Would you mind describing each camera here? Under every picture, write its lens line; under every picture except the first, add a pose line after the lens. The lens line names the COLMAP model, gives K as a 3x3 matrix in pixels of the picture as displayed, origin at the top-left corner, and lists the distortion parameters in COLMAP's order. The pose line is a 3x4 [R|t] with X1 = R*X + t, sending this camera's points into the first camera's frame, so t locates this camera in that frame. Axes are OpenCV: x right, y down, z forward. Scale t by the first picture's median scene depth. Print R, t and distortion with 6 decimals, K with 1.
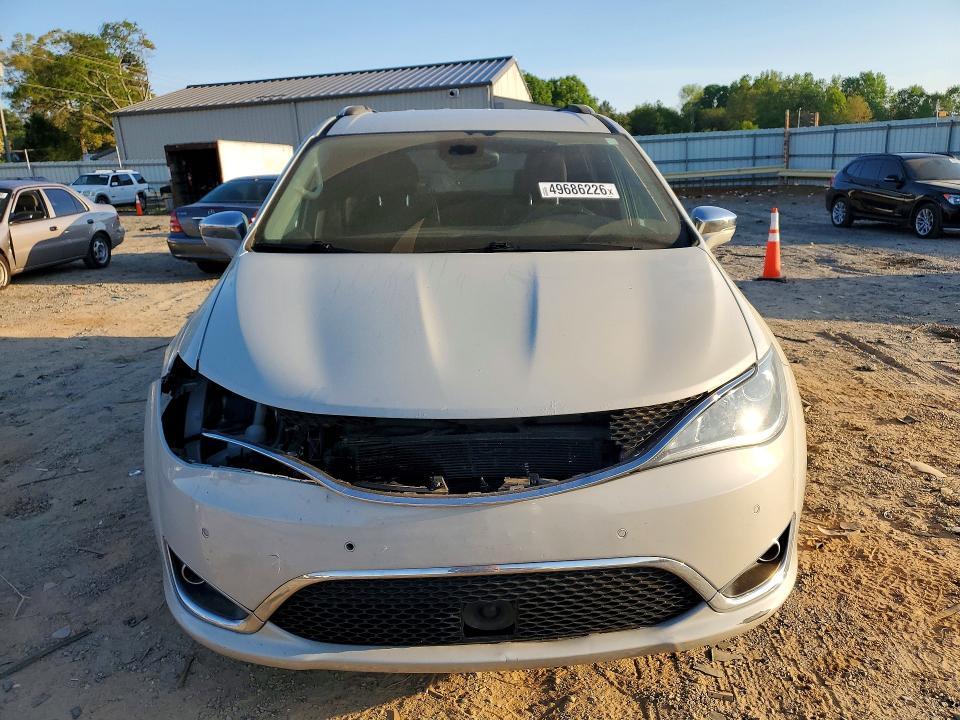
lens RADIAL K [[805.2, 0, 480.0], [0, 805.2, 360.0], [0, 0, 1]] dist [-0.002421, -0.002649]
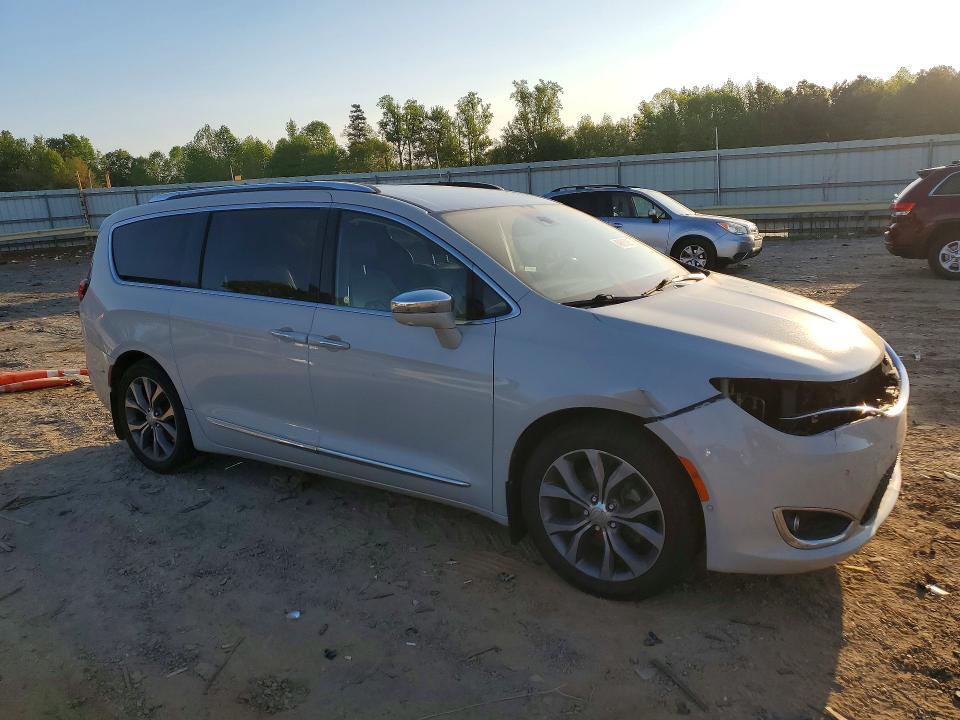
lens RADIAL K [[805.2, 0, 480.0], [0, 805.2, 360.0], [0, 0, 1]] dist [-0.002421, -0.002649]
pose [[0.548480, -0.167728, 0.819169, -0.190777], [0.223590, 0.973420, 0.049606, -0.021362], [-0.805716, 0.155950, 0.571403, 0.068045]]
